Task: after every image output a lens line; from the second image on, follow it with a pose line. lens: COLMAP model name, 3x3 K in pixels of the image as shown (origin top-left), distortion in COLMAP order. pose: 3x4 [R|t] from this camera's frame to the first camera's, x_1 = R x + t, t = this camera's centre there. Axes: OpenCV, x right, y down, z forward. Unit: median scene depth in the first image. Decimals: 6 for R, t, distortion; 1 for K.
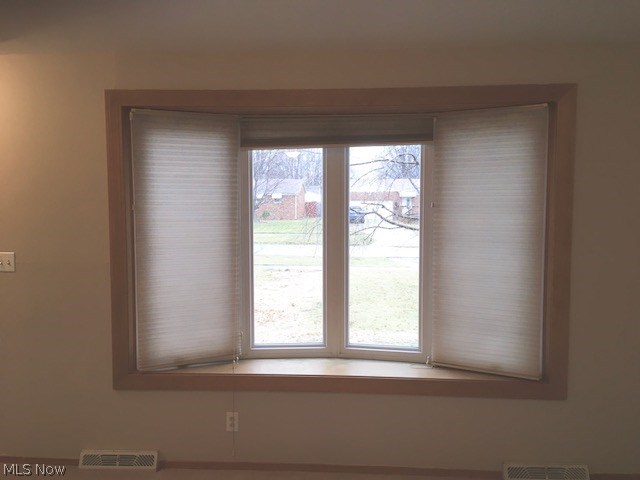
lens RADIAL K [[541.1, 0, 320.0], [0, 541.1, 240.0], [0, 0, 1]] dist [0.130429, -0.189015]
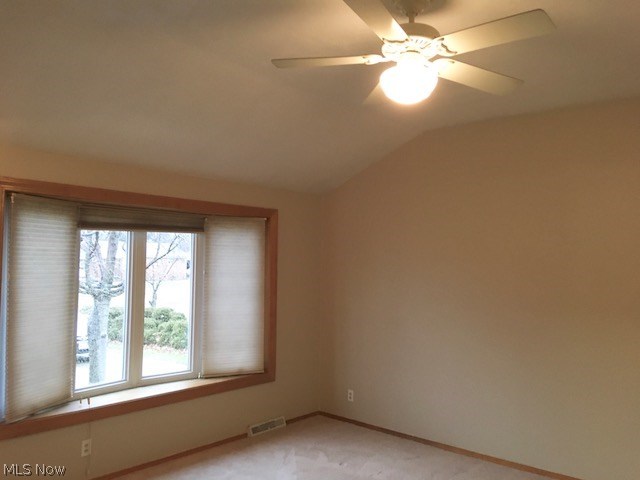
lens RADIAL K [[541.1, 0, 320.0], [0, 541.1, 240.0], [0, 0, 1]] dist [0.130429, -0.189015]
pose [[0.609602, 0.042902, 0.791546, -0.844304], [0.045979, 0.994940, -0.089337, -0.002170], [-0.791373, 0.090854, 0.604545, -0.222346]]
